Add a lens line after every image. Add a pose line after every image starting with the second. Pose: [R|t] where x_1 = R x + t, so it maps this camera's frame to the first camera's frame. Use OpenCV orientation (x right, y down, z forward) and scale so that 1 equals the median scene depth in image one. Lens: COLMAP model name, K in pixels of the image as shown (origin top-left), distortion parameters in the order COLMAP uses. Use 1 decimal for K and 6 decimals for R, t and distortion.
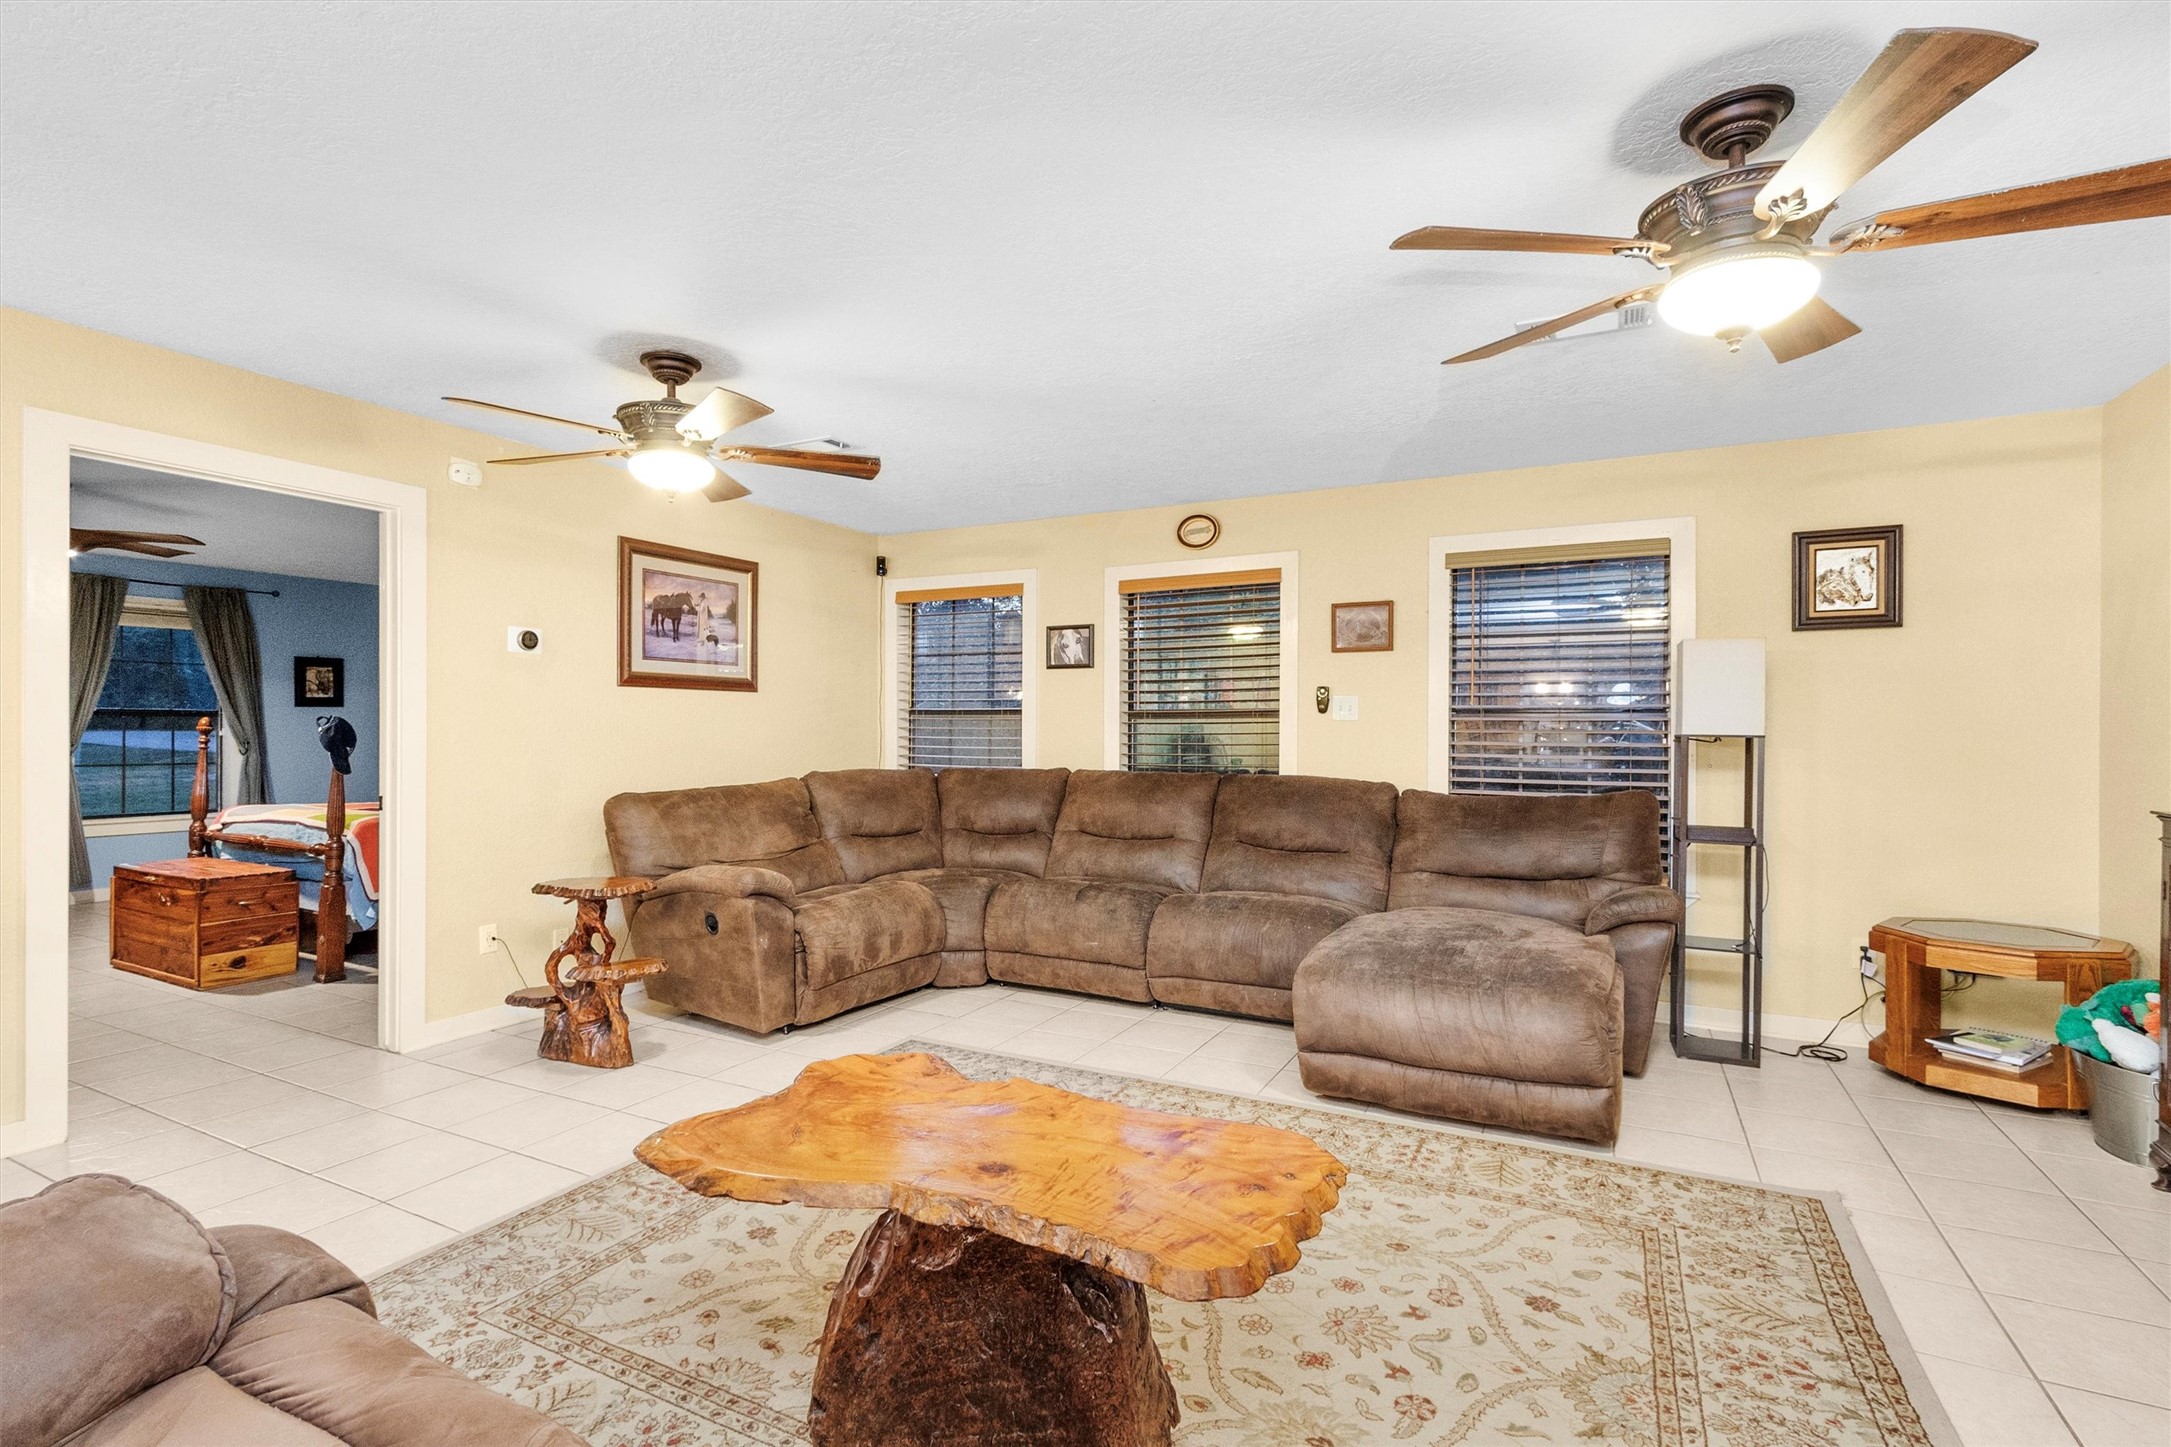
lens RADIAL K [[1015.4, 0, 1083.9], [0, 1015.4, 731.0], [0, 0, 1]] dist [0.001071, -0.004872]
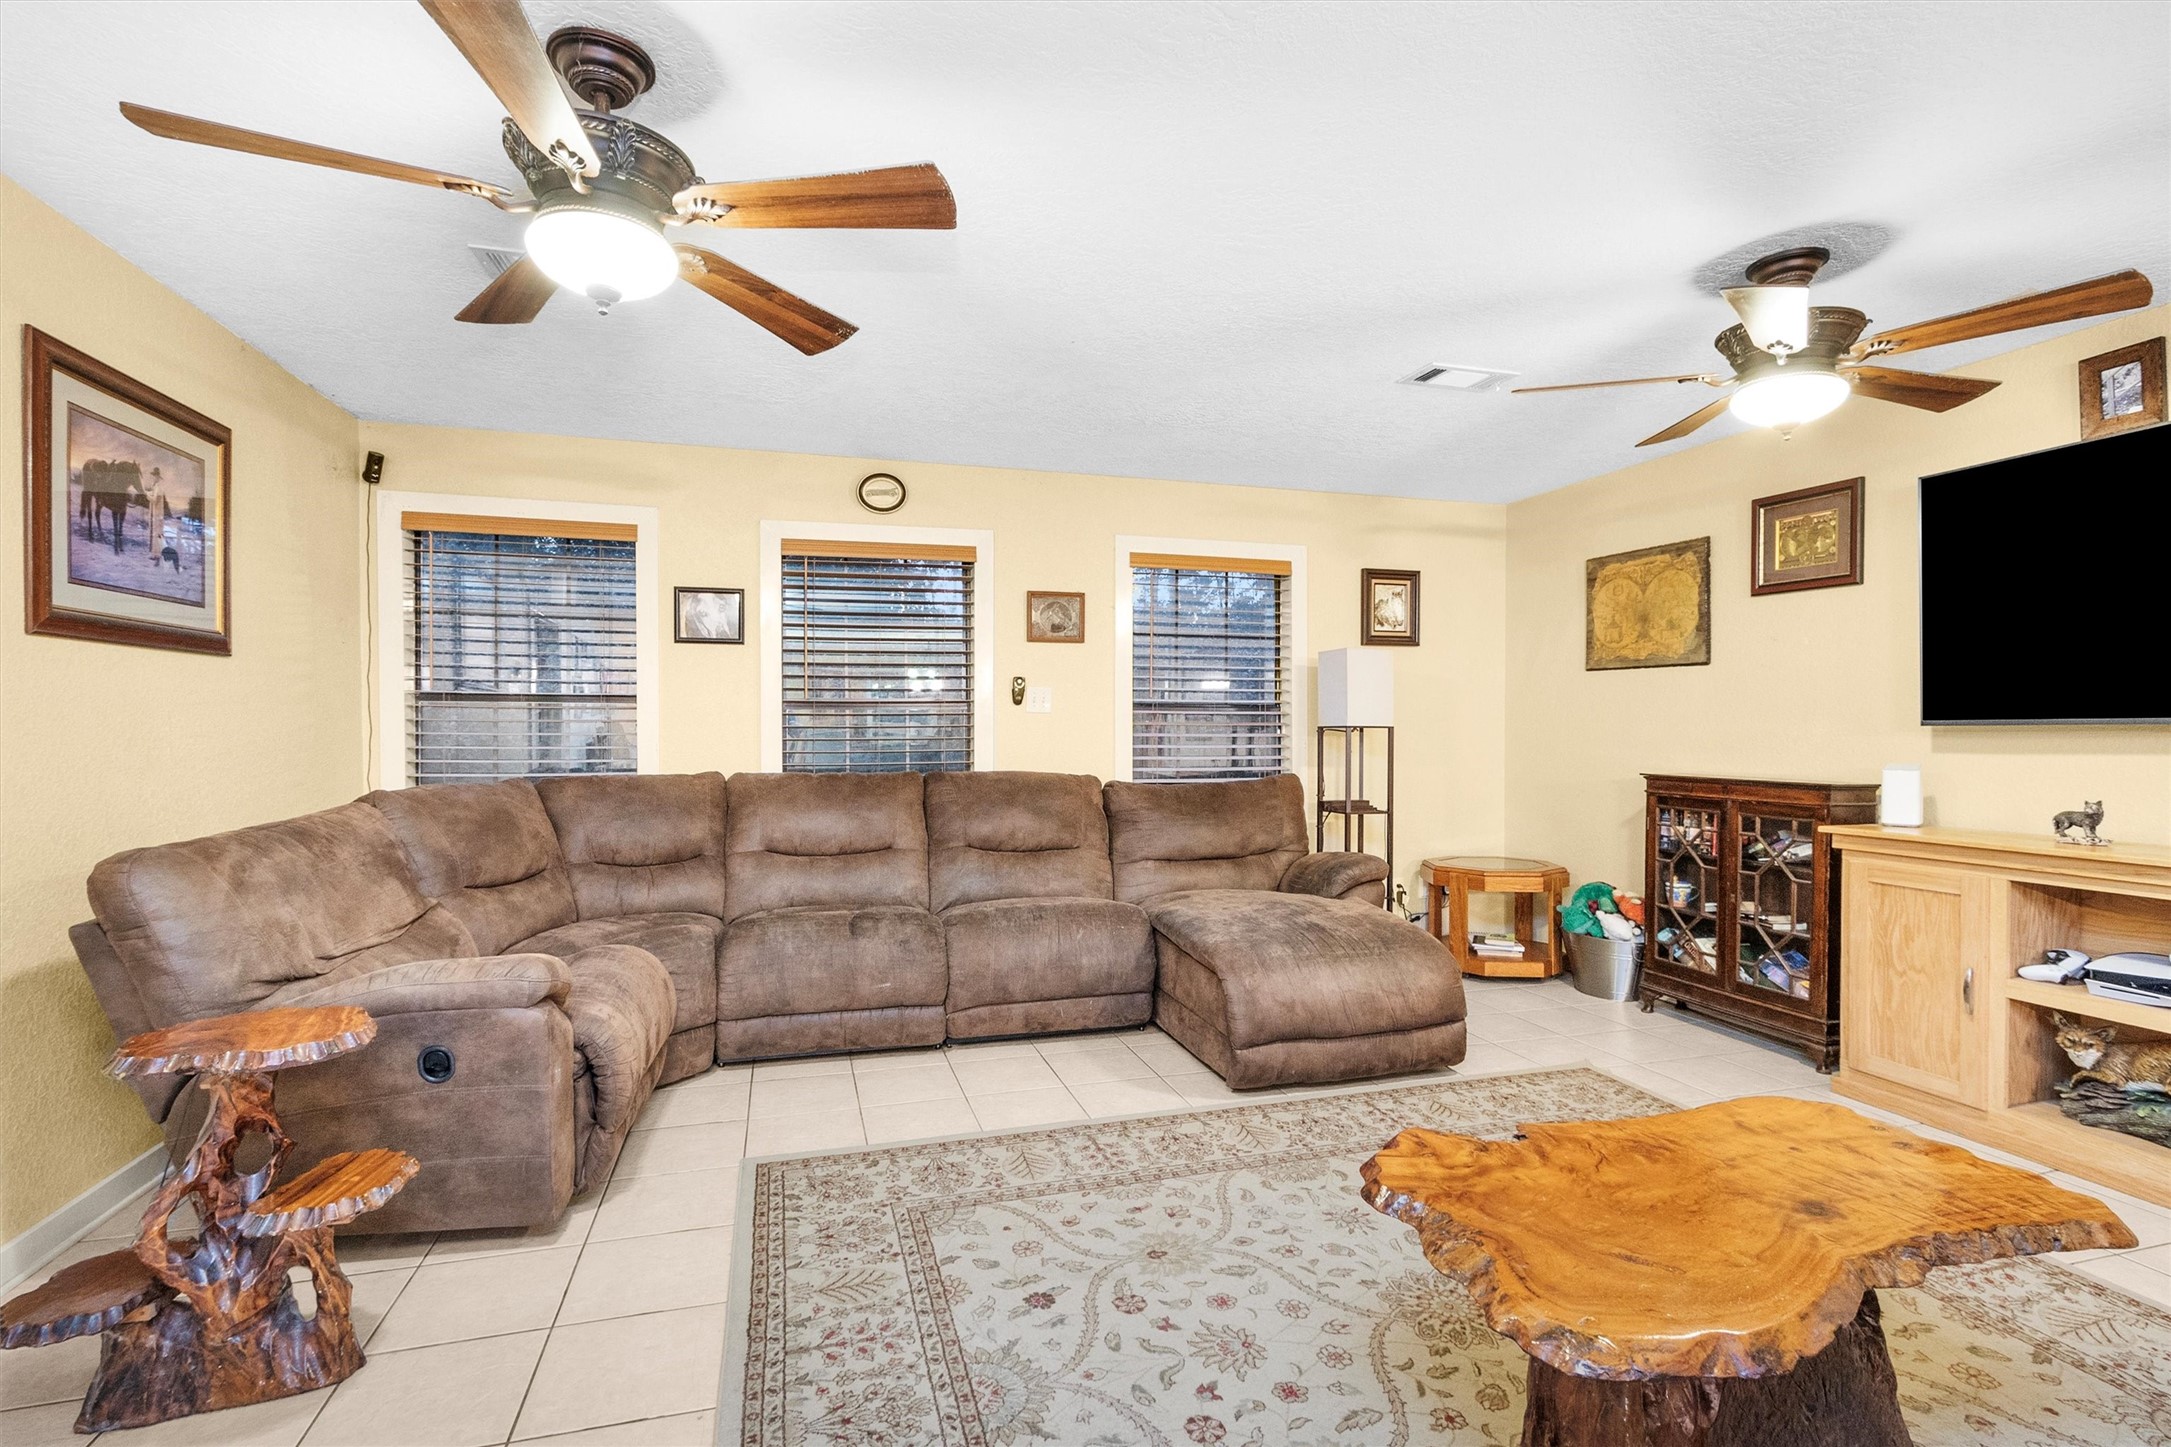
lens RADIAL K [[1024.2, 0, 1096.6], [0, 1024.2, 736.7], [0, 0, 1]] dist [-0.001594, 0.000056]
pose [[0.722169, -0.010002, 0.691644, -0.418241], [0.001002, 0.999910, 0.013413, -0.000616], [-0.691716, -0.008993, 0.722114, 0.281444]]
